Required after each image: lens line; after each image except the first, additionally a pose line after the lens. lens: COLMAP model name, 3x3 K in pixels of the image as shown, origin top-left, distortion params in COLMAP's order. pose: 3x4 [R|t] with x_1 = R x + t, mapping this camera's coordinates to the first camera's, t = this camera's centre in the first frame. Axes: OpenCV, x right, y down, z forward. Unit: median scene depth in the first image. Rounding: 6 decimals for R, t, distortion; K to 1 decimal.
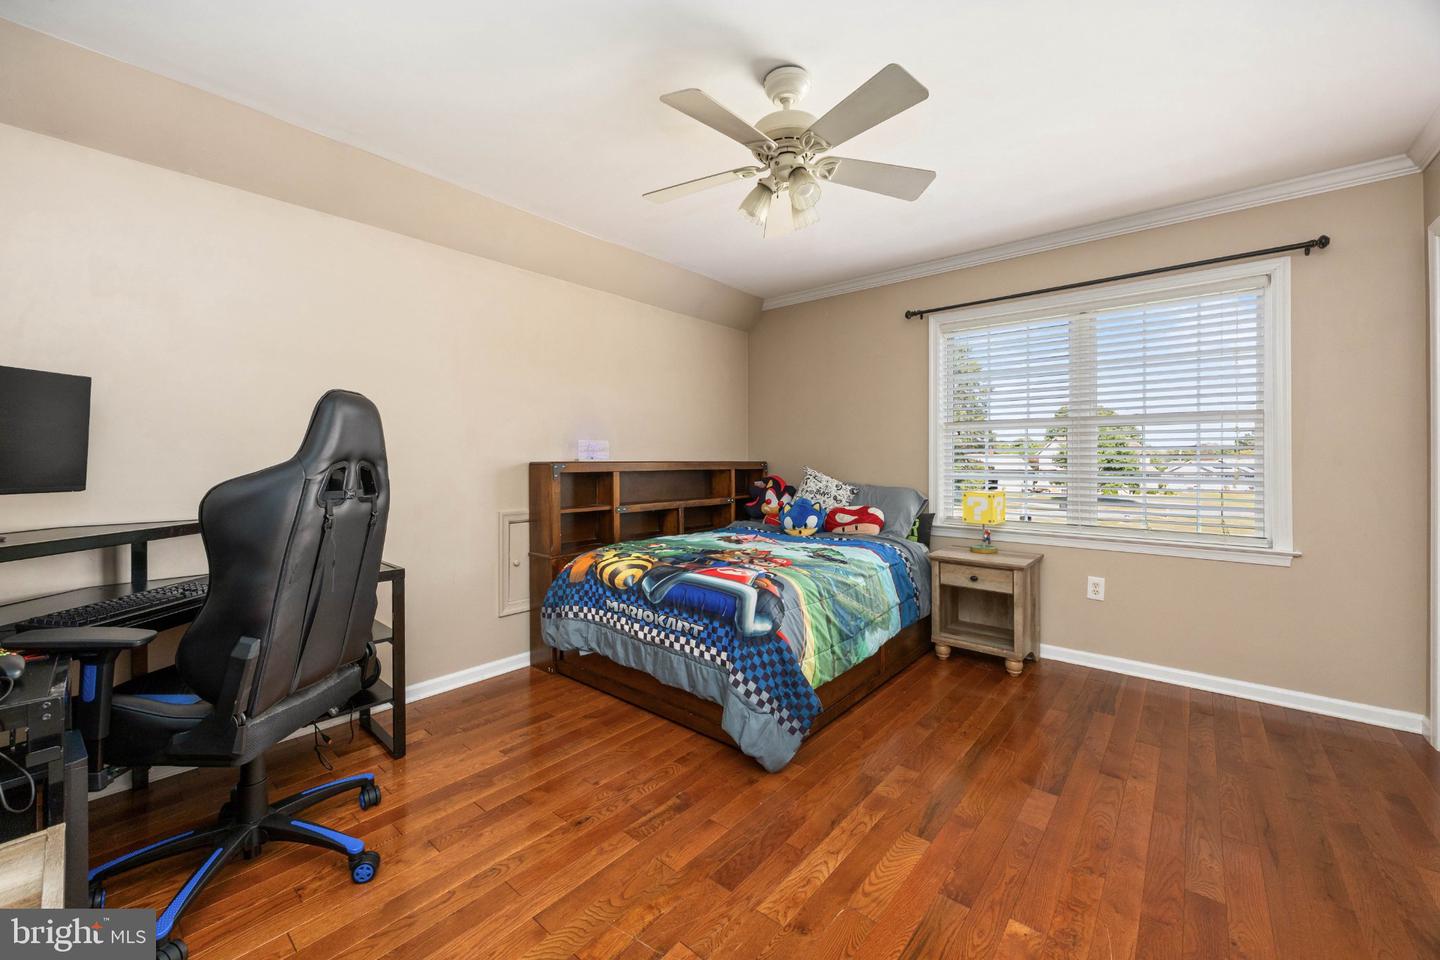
lens RADIAL K [[554.8, 0, 717.0], [0, 554.8, 455.6], [0, 0, 1]] dist [0.001098, 0.000046]
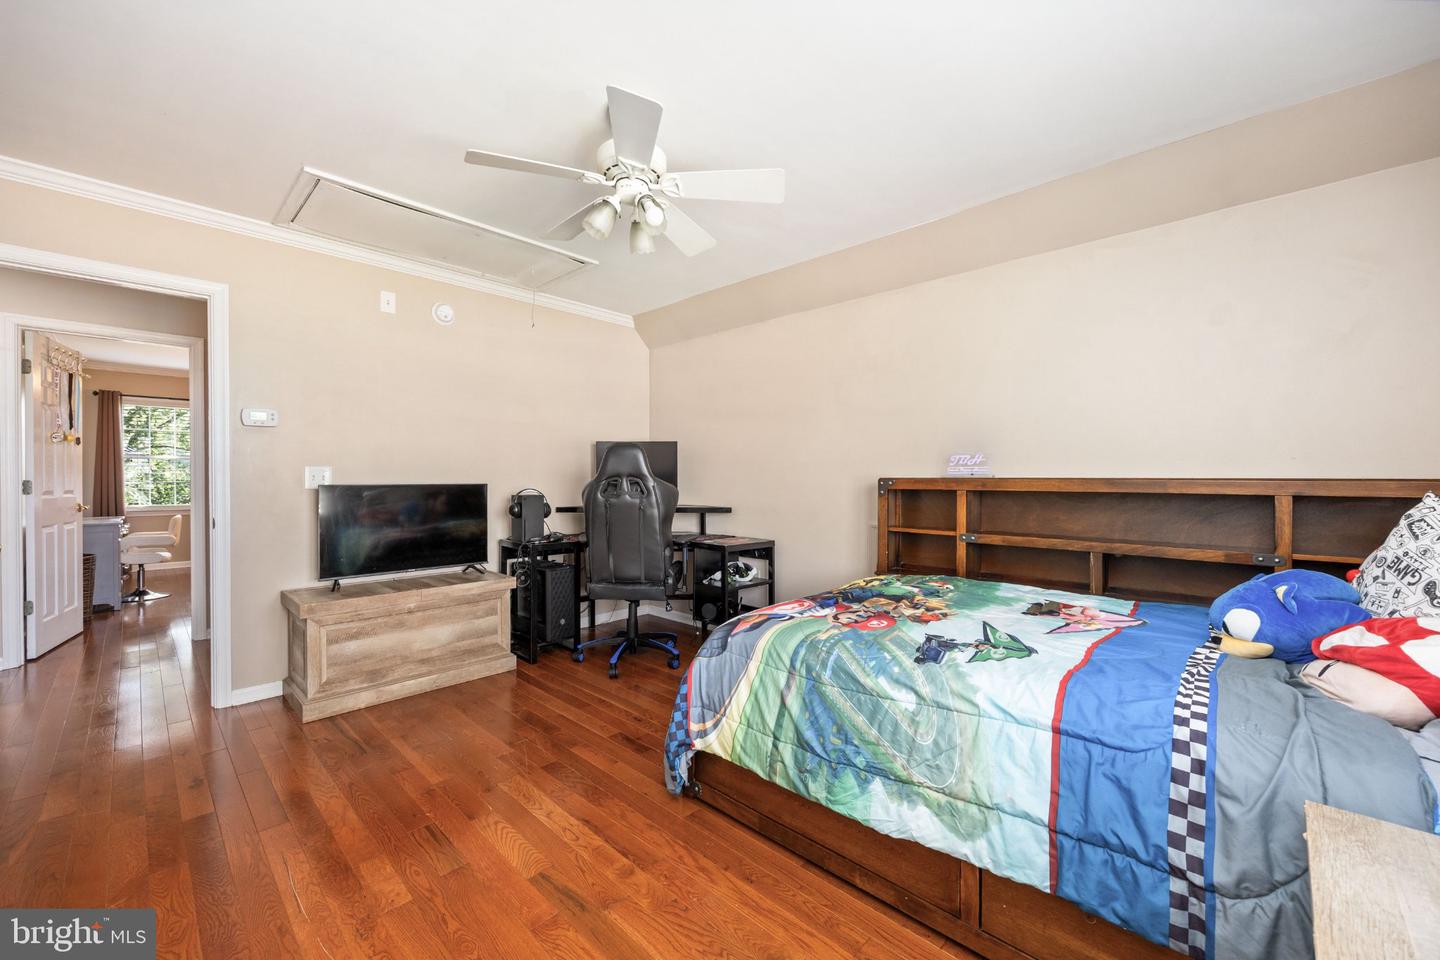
lens RADIAL K [[574.6, 0, 721.6], [0, 574.6, 485.6], [0, 0, 1]] dist [0.003387, 0.000275]
pose [[-0.052550, 0.011713, -0.998550, 0.738301], [0.007595, 0.999907, 0.011329, 0.011346], [0.998589, -0.006989, -0.052635, 0.765750]]
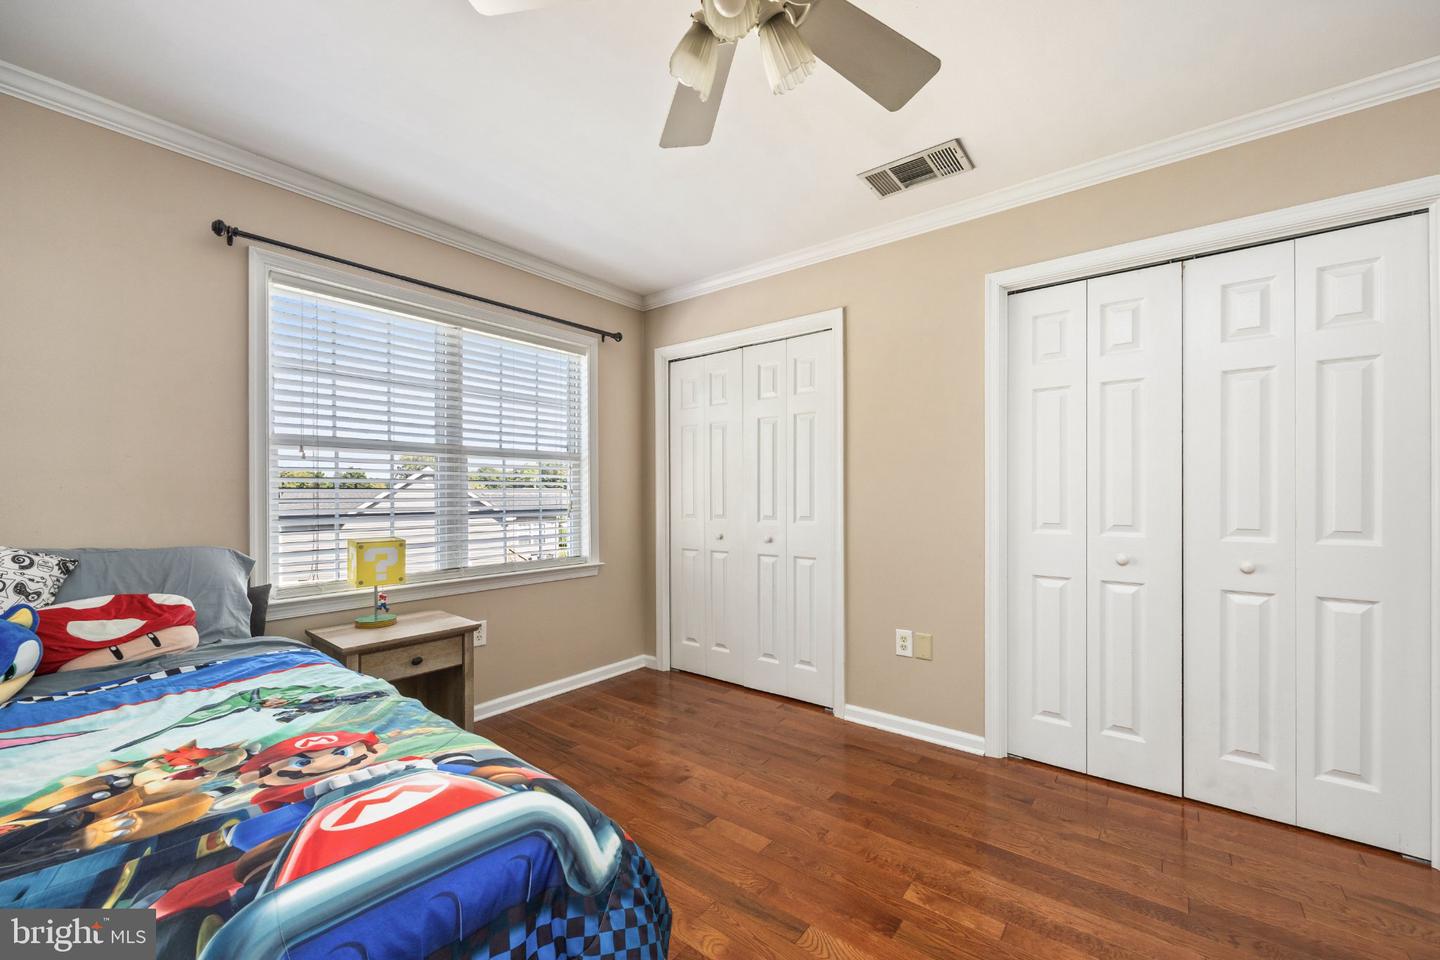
lens RADIAL K [[574.6, 0, 721.6], [0, 574.6, 485.6], [0, 0, 1]] dist [0.003387, 0.000275]
pose [[-0.048042, 0.014766, 0.998736, -0.290900], [-0.002561, 0.999886, -0.014906, 0.008774], [-0.998842, -0.003273, -0.047999, 0.657537]]
